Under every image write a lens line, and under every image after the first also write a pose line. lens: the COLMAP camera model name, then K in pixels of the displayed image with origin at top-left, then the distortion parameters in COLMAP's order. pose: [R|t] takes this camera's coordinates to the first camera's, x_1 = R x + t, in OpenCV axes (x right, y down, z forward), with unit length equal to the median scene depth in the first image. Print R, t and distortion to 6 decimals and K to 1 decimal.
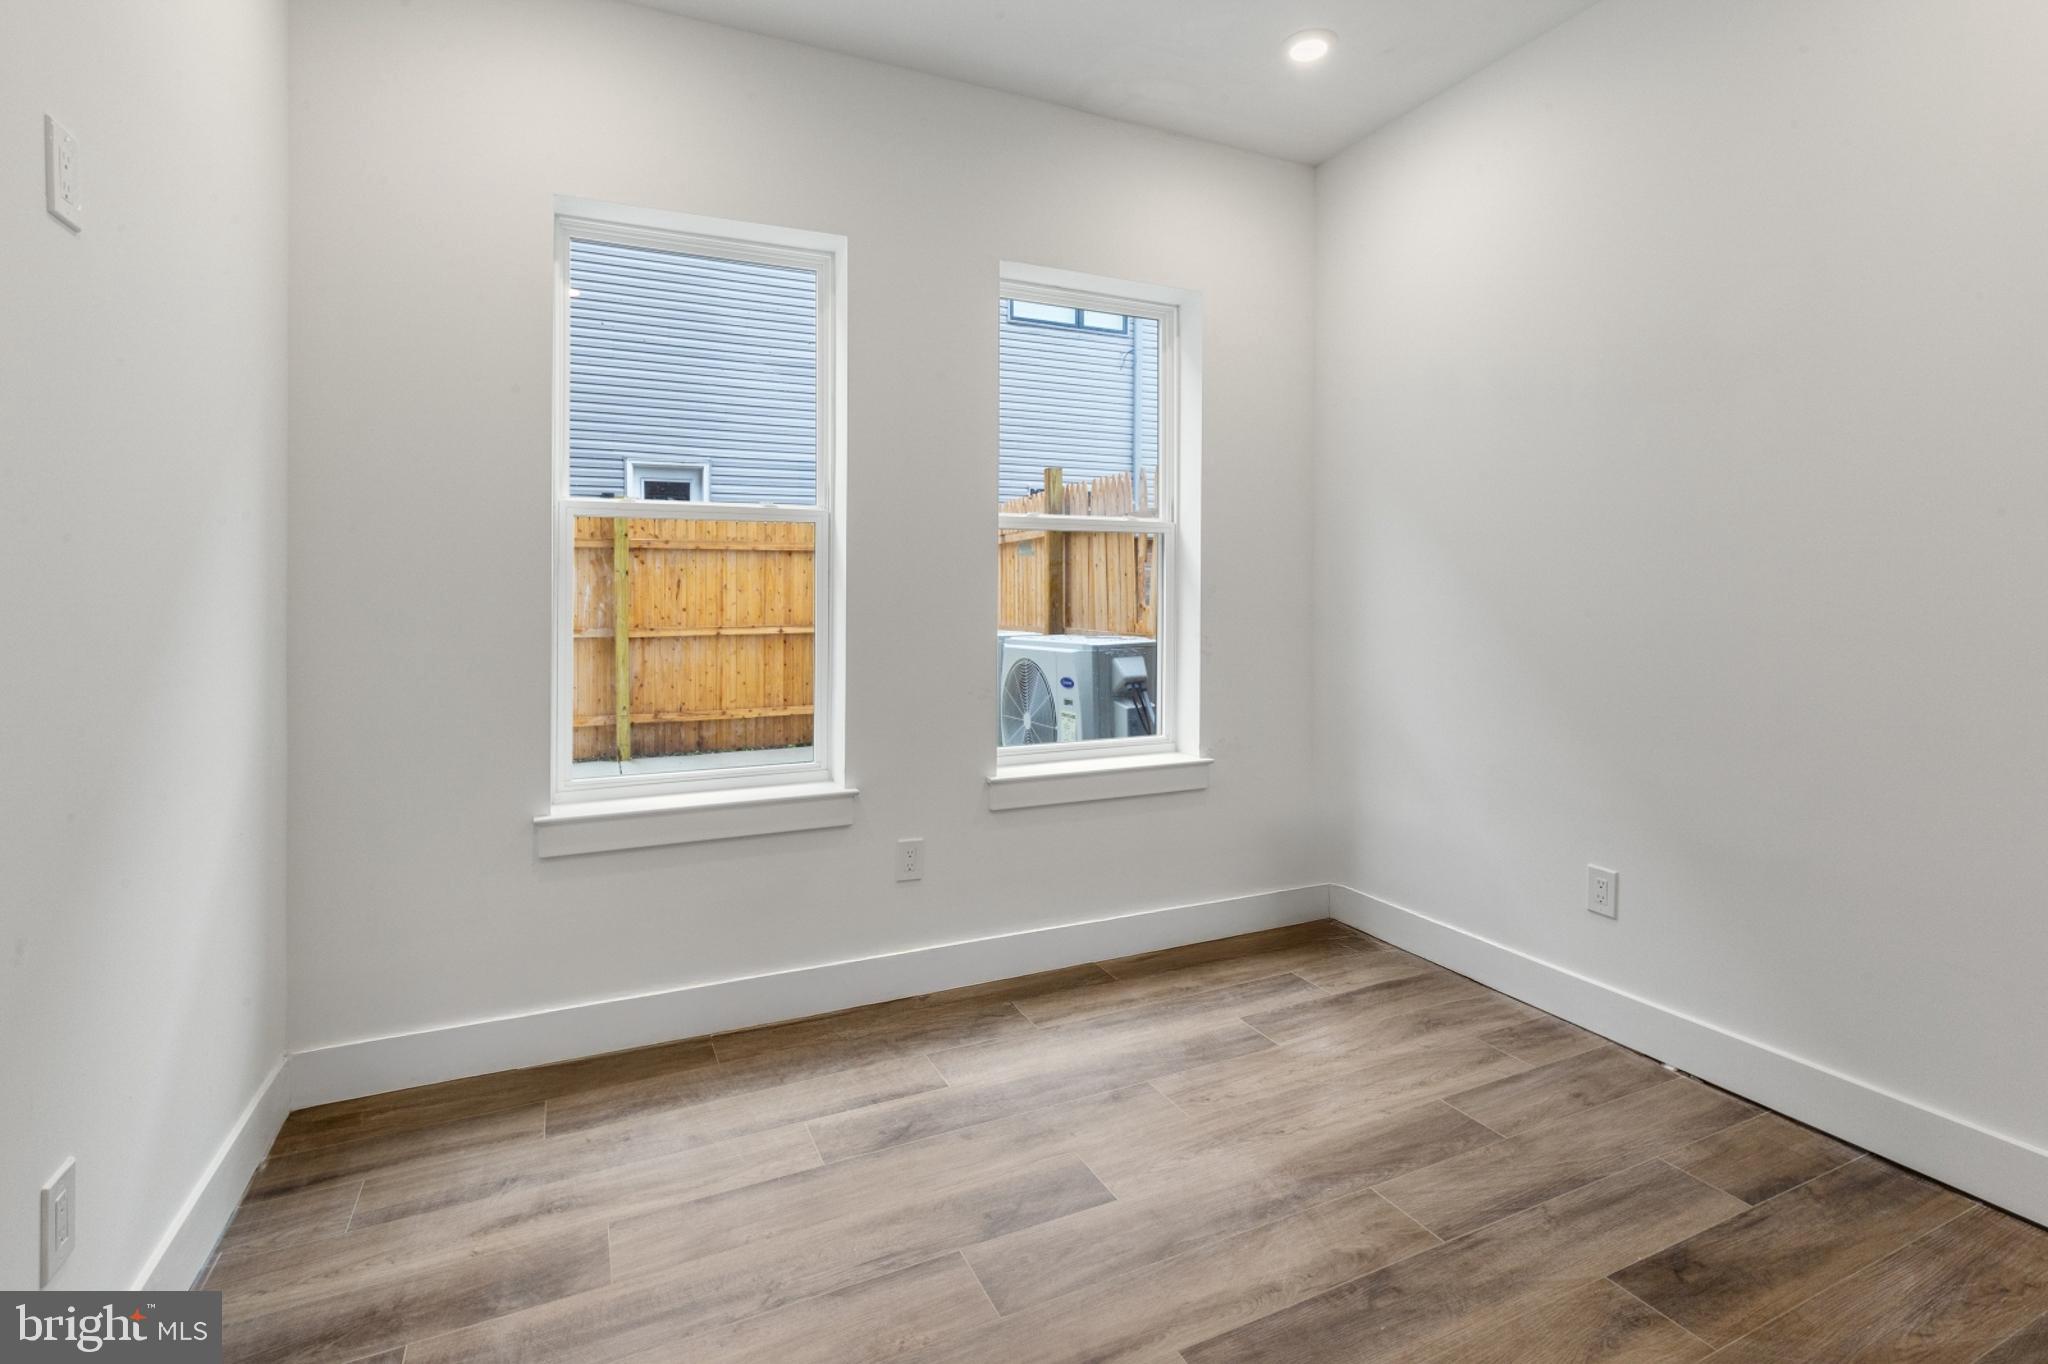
lens RADIAL K [[957.3, 0, 1003.8], [0, 957.3, 609.2], [0, 0, 1]] dist [0.007777, -0.003884]
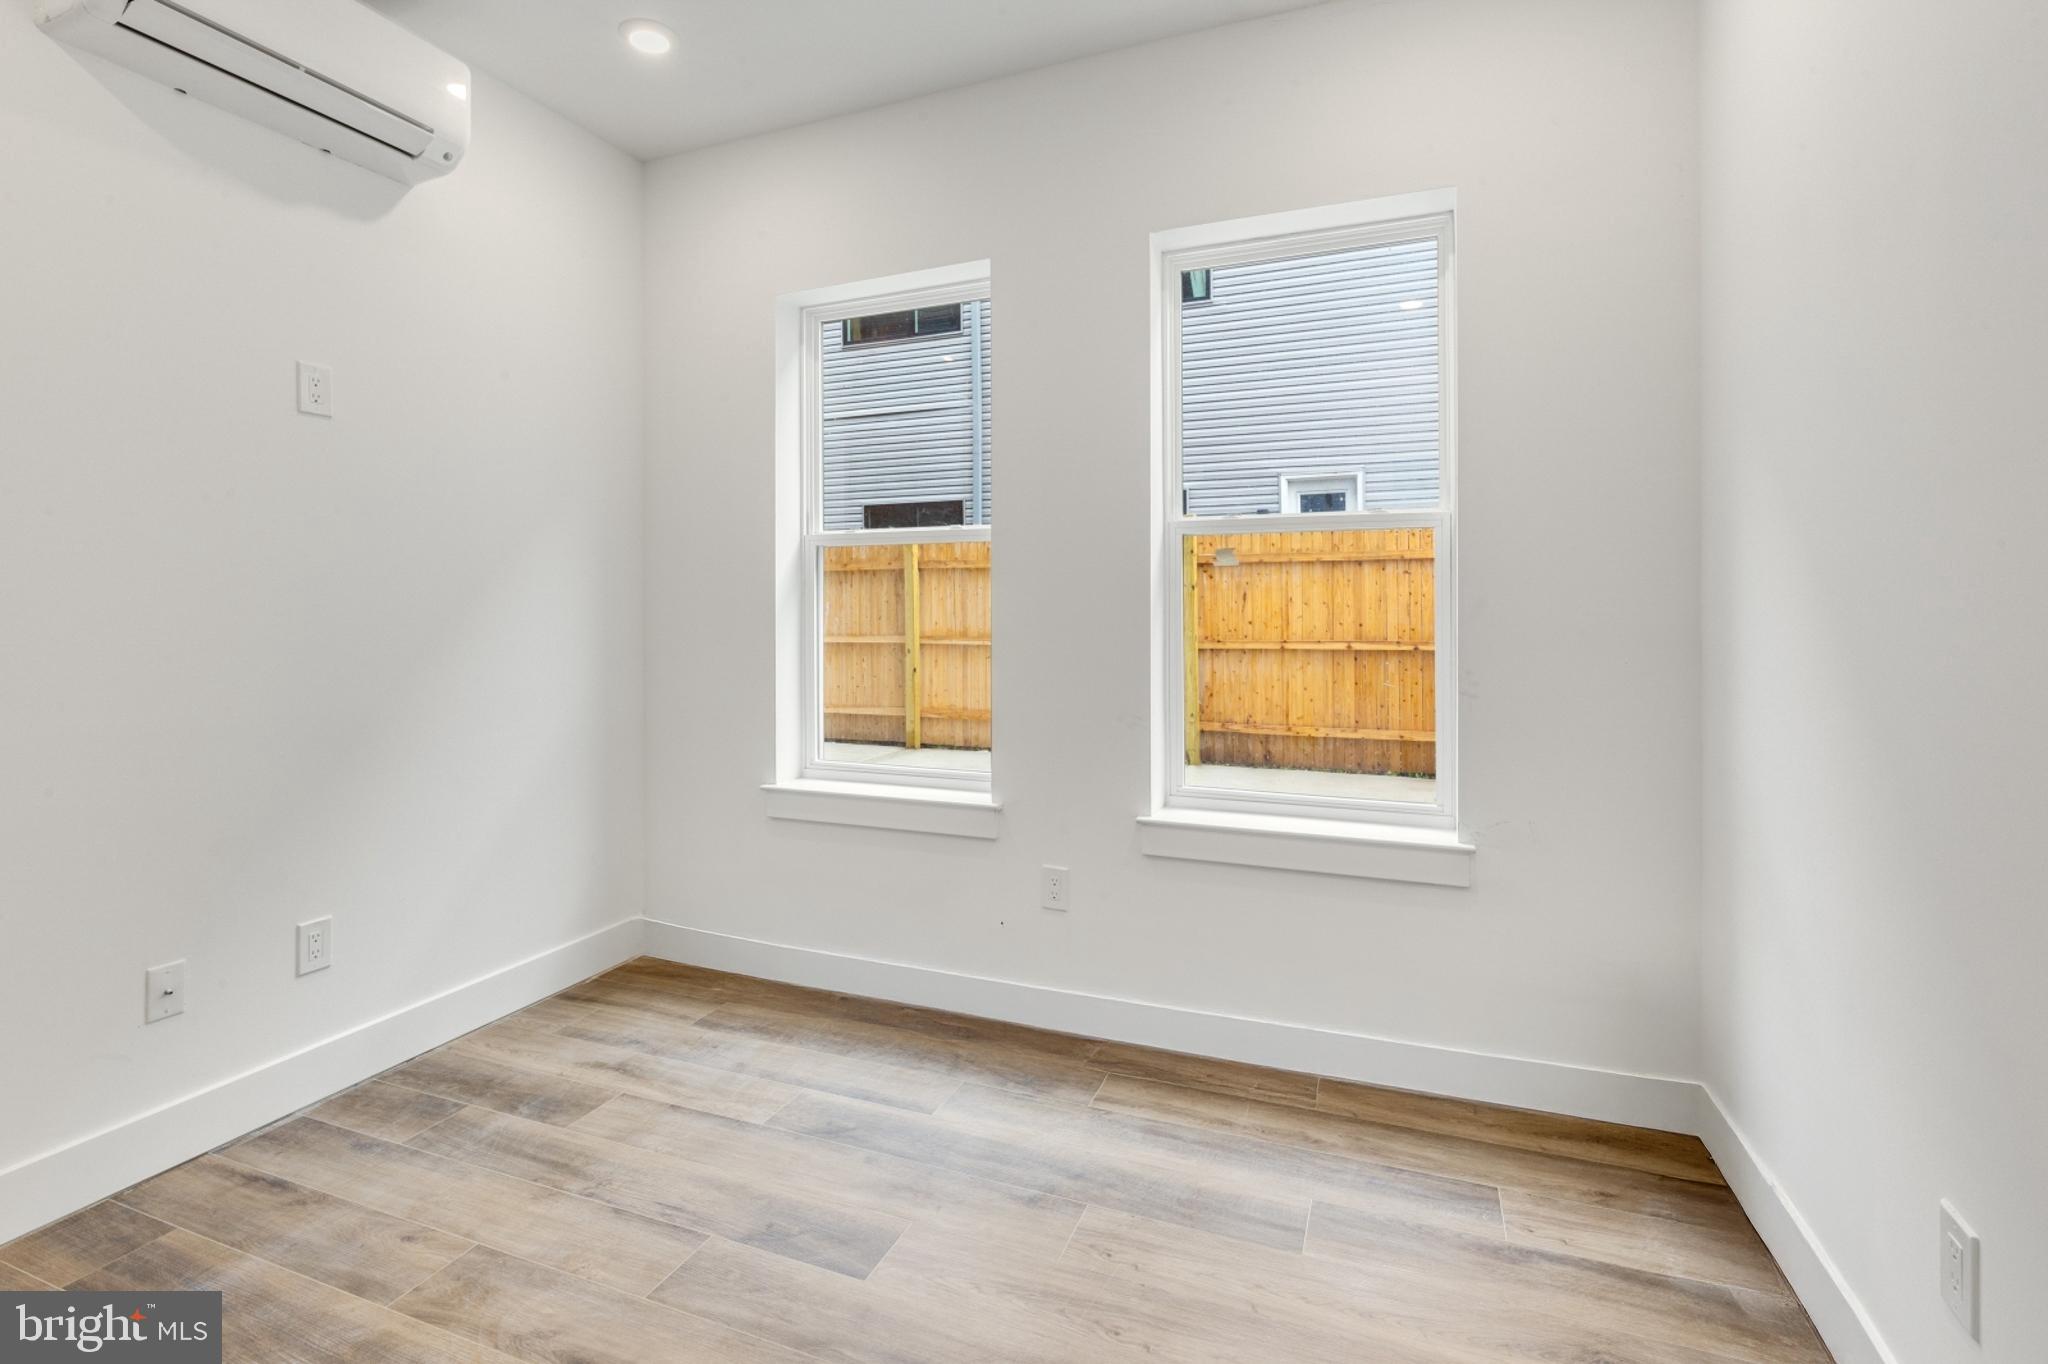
lens RADIAL K [[957.3, 0, 1004.2], [0, 957.3, 612.2], [0, 0, 1]] dist [0.007777, -0.003884]
pose [[0.681341, 0.006668, -0.731936, 0.679306], [-0.012555, 0.999918, -0.002578, -0.014145], [0.731858, 0.010946, 0.681369, 0.365948]]
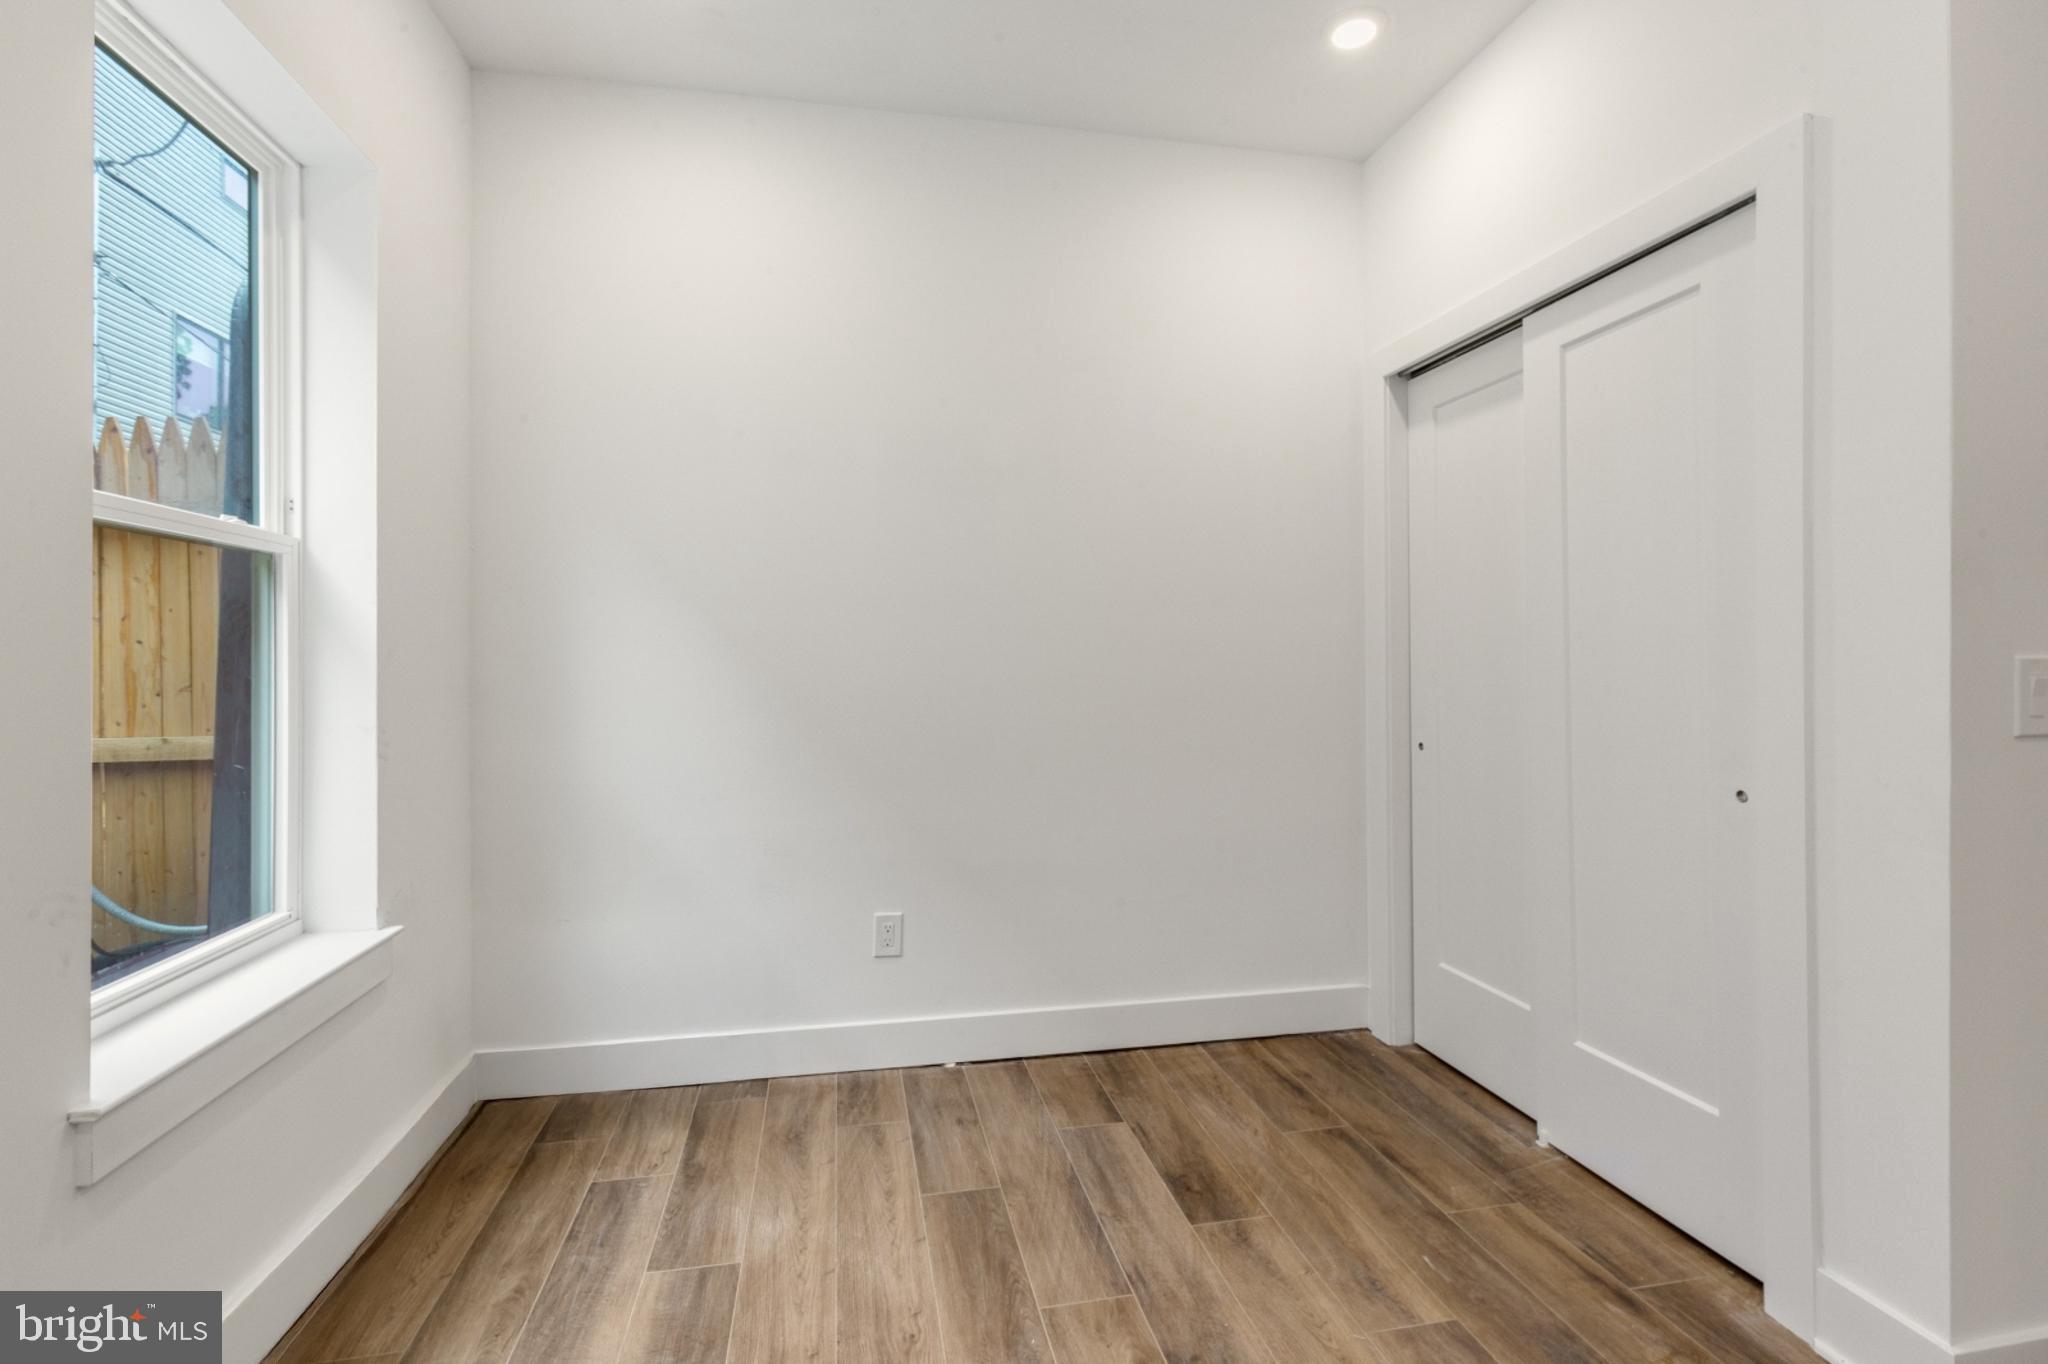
lens RADIAL K [[926.4, 0, 1025.0], [0, 926.4, 676.1], [0, 0, 1]] dist [-0.007665, -0.001043]
pose [[0.226072, -0.014074, 0.974009, -0.373178], [0.015316, 0.999823, 0.010892, -0.008700], [-0.973990, 0.012456, 0.226248, 0.638916]]
